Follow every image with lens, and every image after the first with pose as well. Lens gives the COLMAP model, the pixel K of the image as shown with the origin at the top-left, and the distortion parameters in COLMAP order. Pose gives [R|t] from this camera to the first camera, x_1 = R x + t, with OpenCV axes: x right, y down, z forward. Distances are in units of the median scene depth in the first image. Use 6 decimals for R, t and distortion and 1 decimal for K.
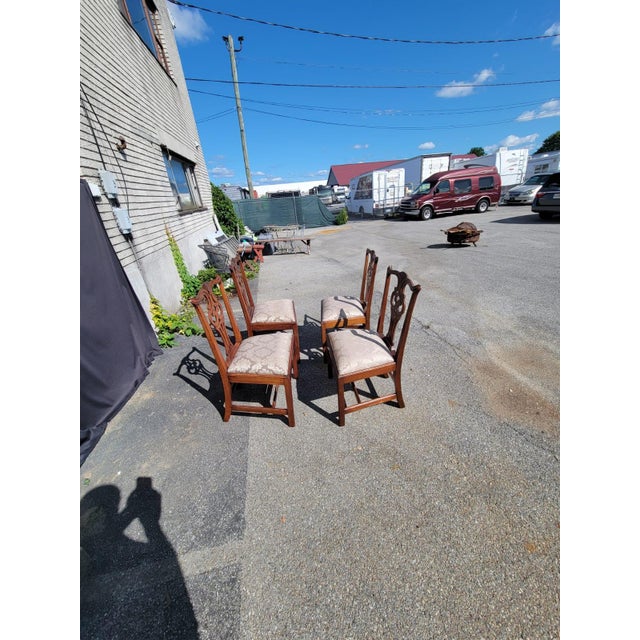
lens RADIAL K [[269.3, 0, 319.6], [0, 269.3, 316.1], [0, 0, 1]] dist [-0.001300, -0.000076]
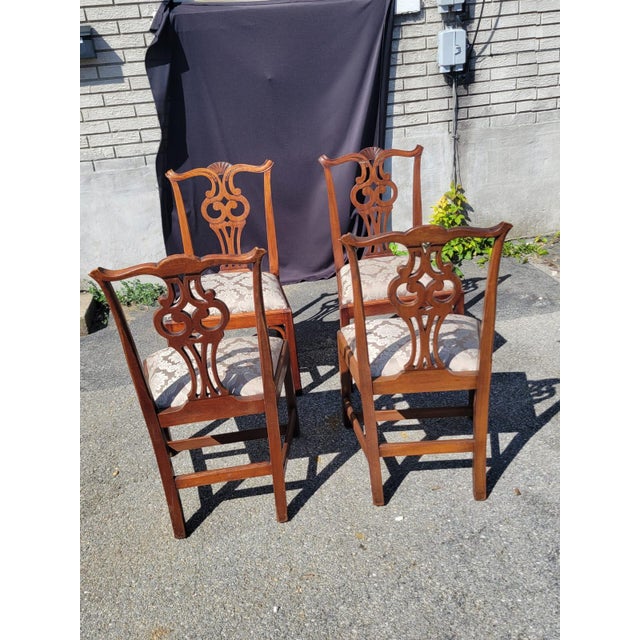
lens RADIAL K [[611.9, 0, 317.8], [0, 611.9, 315.8], [0, 0, 1]] dist [0.038053, 0.000000]
pose [[0.020102, 0.486005, -0.873725, 0.733452], [-0.339440, 0.825311, 0.451266, -0.375950], [0.940413, 0.287506, 0.181560, 0.622660]]
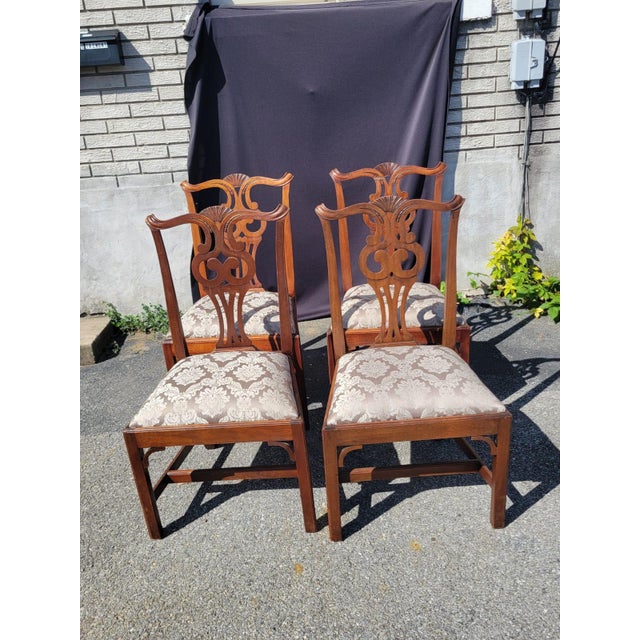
lens RADIAL K [[593.8, 0, 322.4], [0, 593.8, 314.4], [0, 0, 1]] dist [0.056886, -0.034976]
pose [[-0.121412, 0.464763, -0.877072, 0.530253], [-0.339852, 0.810739, 0.476658, -0.371389], [0.932609, 0.355946, 0.059517, 0.718922]]
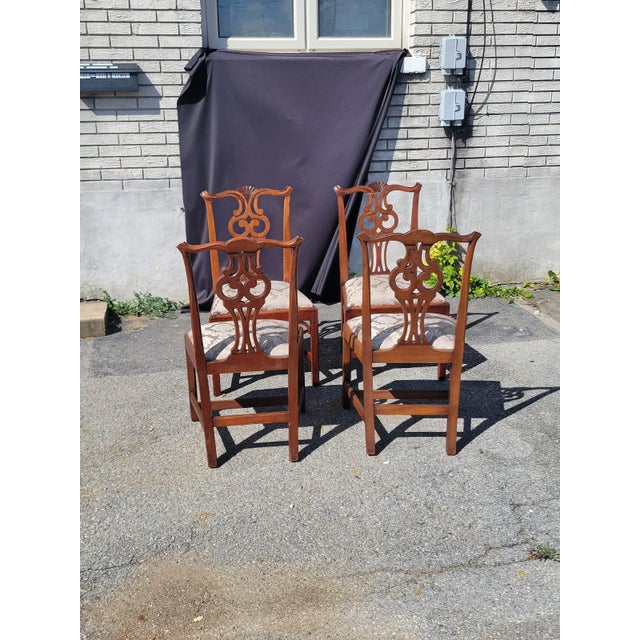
lens RADIAL K [[740.5, 0, 307.7], [0, 740.5, 329.2], [0, 0, 1]] dist [0.054900, 0.000000]
pose [[0.011344, 0.399398, -0.916708, 1.151741], [-0.405411, 0.839874, 0.360906, -0.404283], [0.914064, 0.367549, 0.171448, 0.542171]]
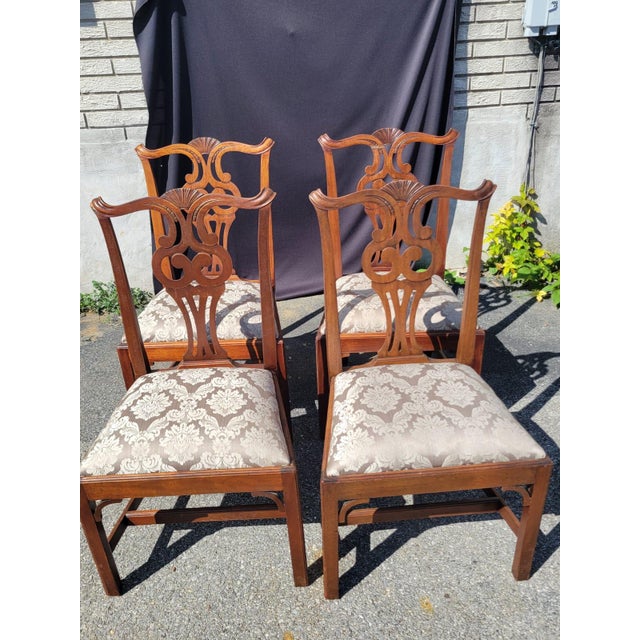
lens RADIAL K [[593.8, 0, 314.5], [0, 593.8, 318.5], [0, 0, 1]] dist [0.056886, -0.034976]
pose [[-0.080275, 0.549070, -0.831912, 0.384174], [-0.371363, 0.758045, 0.536151, -0.347503], [0.925011, 0.351981, 0.143052, 0.674902]]
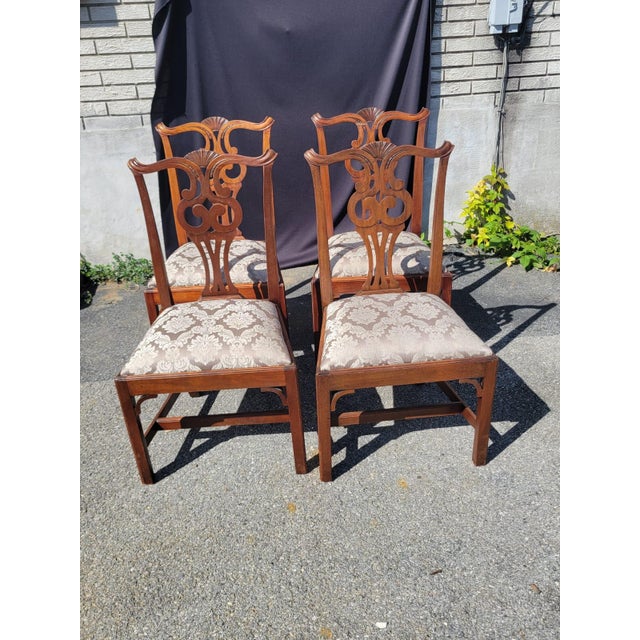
lens RADIAL K [[593.8, 0, 319.6], [0, 593.8, 313.3], [0, 0, 1]] dist [0.056886, -0.034976]
pose [[-0.063331, 0.533490, -0.843432, 0.538328], [-0.368789, 0.772799, 0.516504, -0.356176], [0.927353, 0.343759, 0.147803, 0.686997]]
